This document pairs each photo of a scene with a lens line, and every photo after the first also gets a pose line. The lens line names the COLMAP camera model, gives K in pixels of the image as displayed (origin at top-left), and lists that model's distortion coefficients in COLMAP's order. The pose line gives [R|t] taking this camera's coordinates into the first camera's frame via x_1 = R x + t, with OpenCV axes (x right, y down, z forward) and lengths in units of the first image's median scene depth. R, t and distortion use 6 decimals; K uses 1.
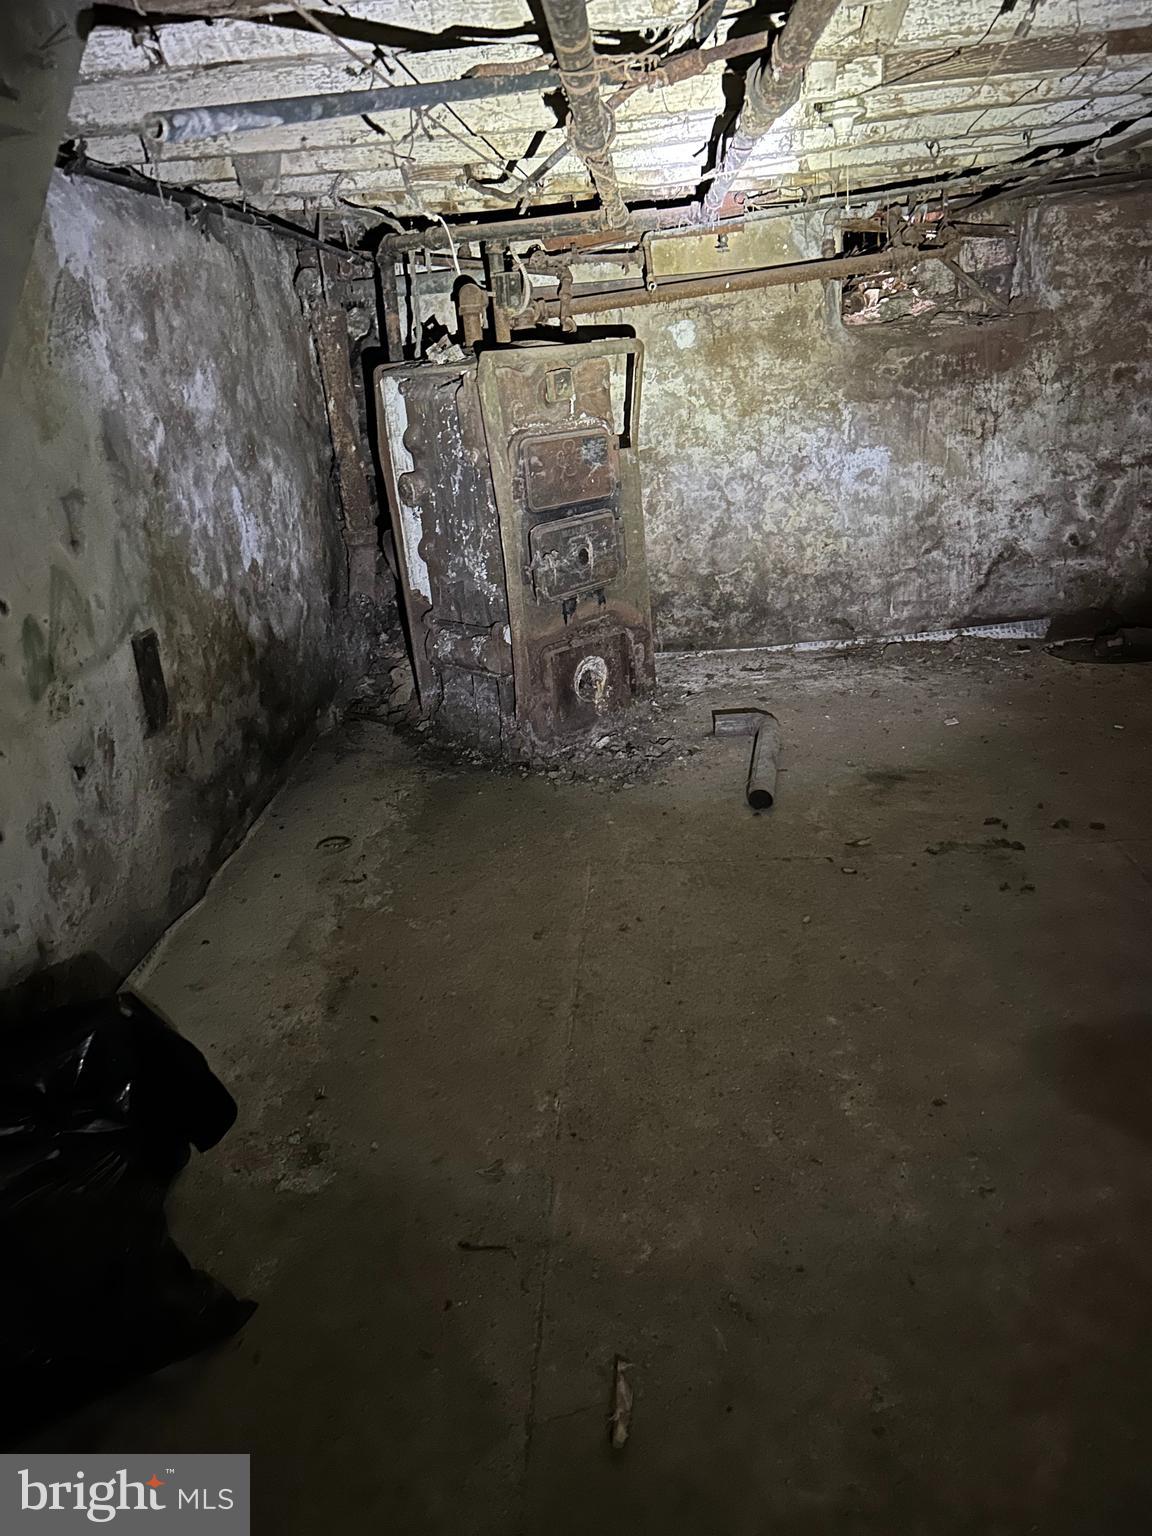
lens RADIAL K [[1148.0, 0, 571.2], [0, 1148.0, 765.9], [0, 0, 1]] dist [0.003829, 0.005546]
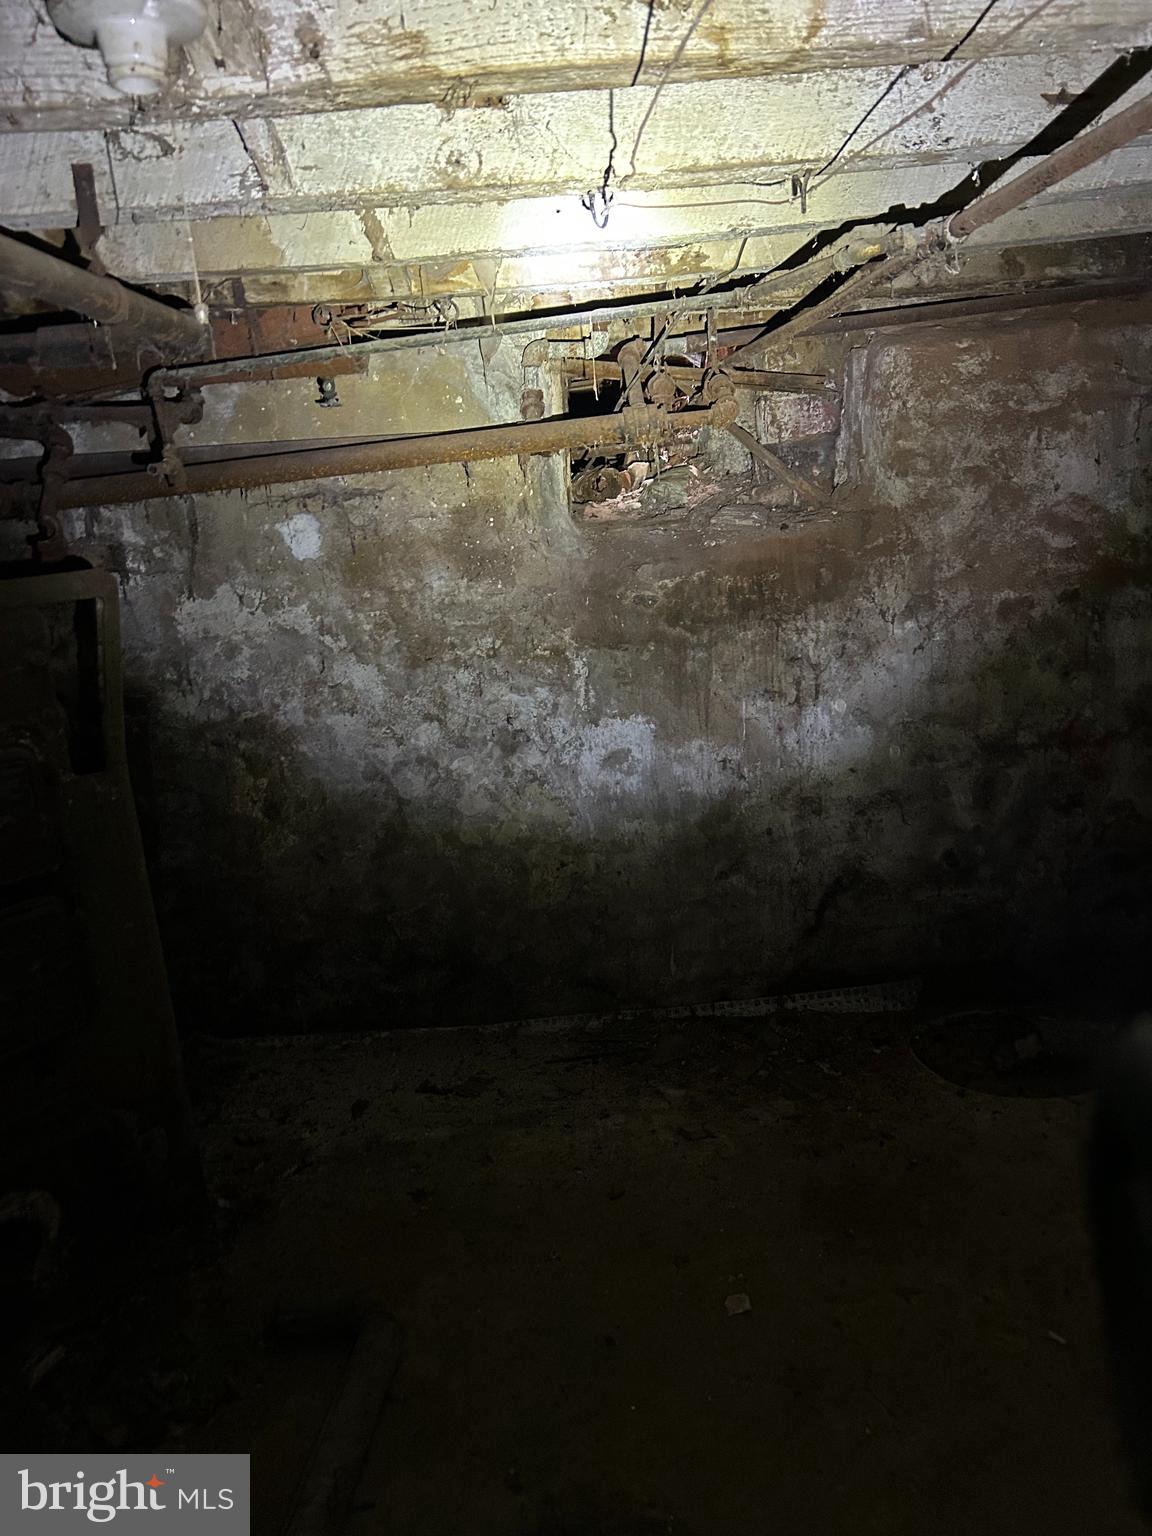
lens RADIAL K [[1176.1, 0, 576.0], [0, 1176.1, 768.0], [0, 0, 1]] dist [0.095553, -0.158155]
pose [[0.994972, -0.009108, 0.099742, 0.174564], [0.020122, 0.993730, -0.109984, -0.183118], [-0.098114, 0.111438, 0.988916, 0.385053]]
